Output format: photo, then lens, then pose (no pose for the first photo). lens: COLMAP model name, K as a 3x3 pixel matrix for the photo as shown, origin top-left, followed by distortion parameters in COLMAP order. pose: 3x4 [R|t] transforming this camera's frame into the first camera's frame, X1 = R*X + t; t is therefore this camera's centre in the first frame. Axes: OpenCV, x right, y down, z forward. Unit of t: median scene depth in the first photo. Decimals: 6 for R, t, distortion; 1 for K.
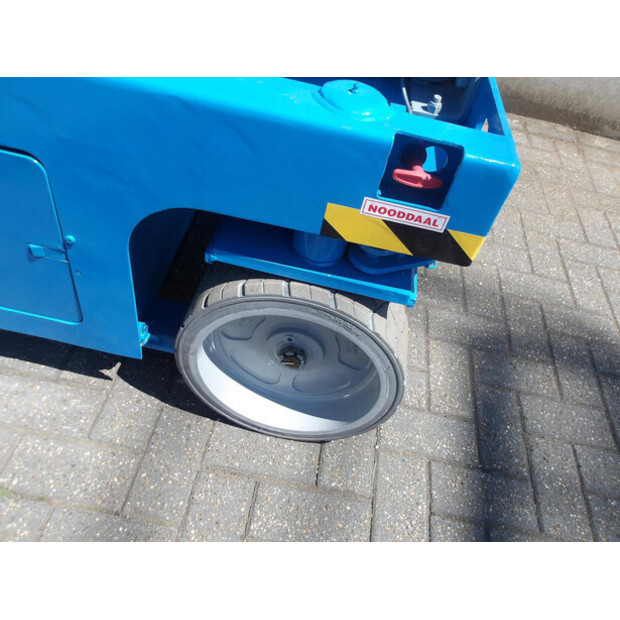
lens RADIAL K [[509.6, 0, 309.3], [0, 509.6, 310.3], [0, 0, 1]] dist [-0.003676, 0.013935]
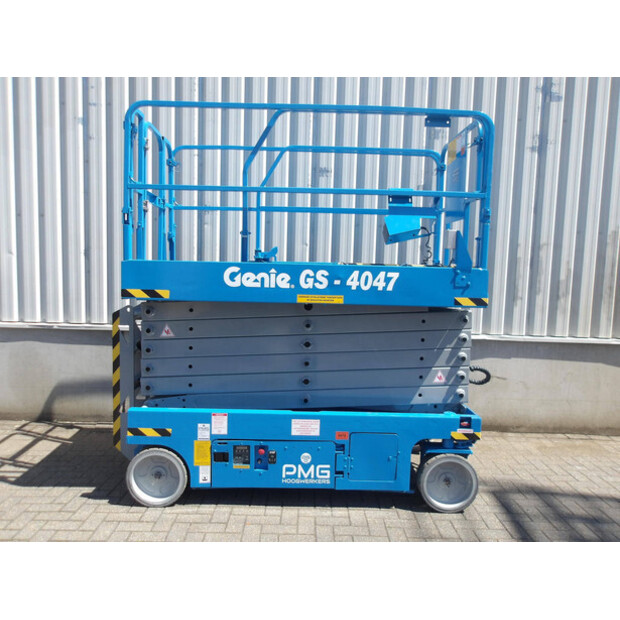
lens RADIAL K [[509.6, 0, 310.3], [0, 509.6, 308.8], [0, 0, 1]] dist [-0.003676, 0.013935]
pose [[0.979193, -0.149246, 0.137504, -1.625397], [0.202931, 0.722332, -0.661102, 1.744060], [-0.000657, 0.675250, 0.737589, -3.190584]]
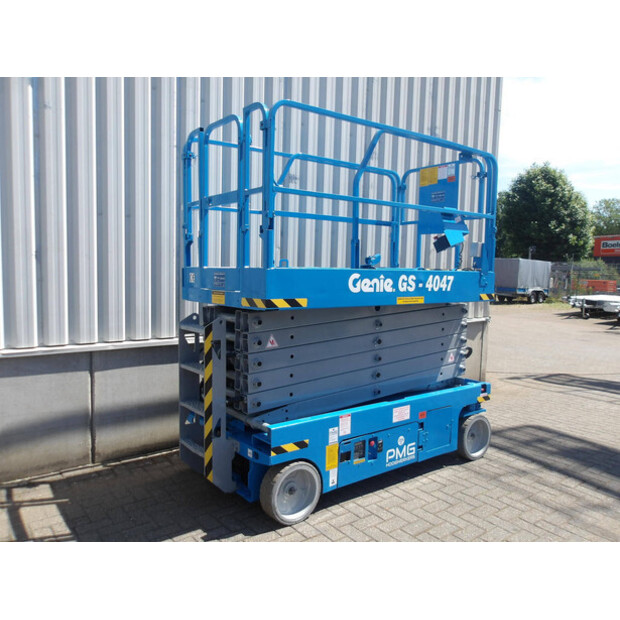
lens RADIAL K [[509.6, 0, 312.4], [0, 509.6, 308.6], [0, 0, 1]] dist [-0.003676, 0.013935]
pose [[0.697459, -0.203951, 0.686990, -5.060248], [0.592217, 0.703839, -0.392289, 0.281511], [-0.403522, 0.680452, 0.611682, -2.660213]]
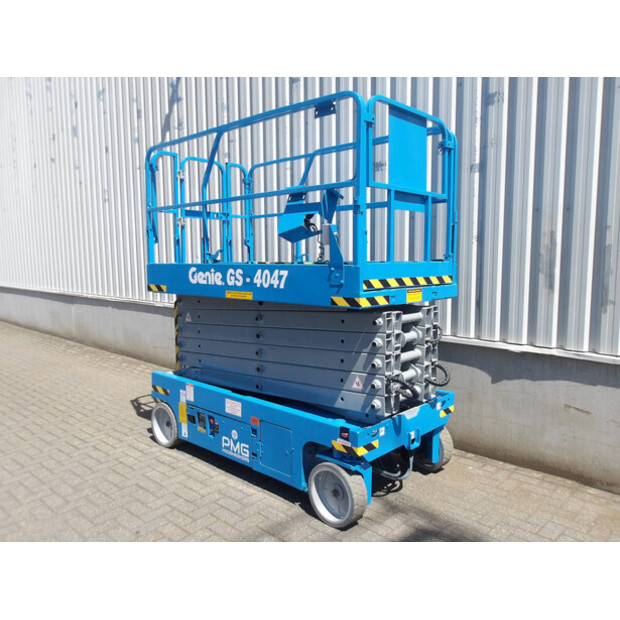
lens RADIAL K [[509.6, 0, 308.0], [0, 509.6, 311.2], [0, 0, 1]] dist [-0.003676, 0.013935]
pose [[0.802441, -0.104124, -0.587577, 2.430921], [-0.341039, 0.727982, -0.594755, 1.606178], [0.489674, 0.677643, 0.548653, -2.280900]]
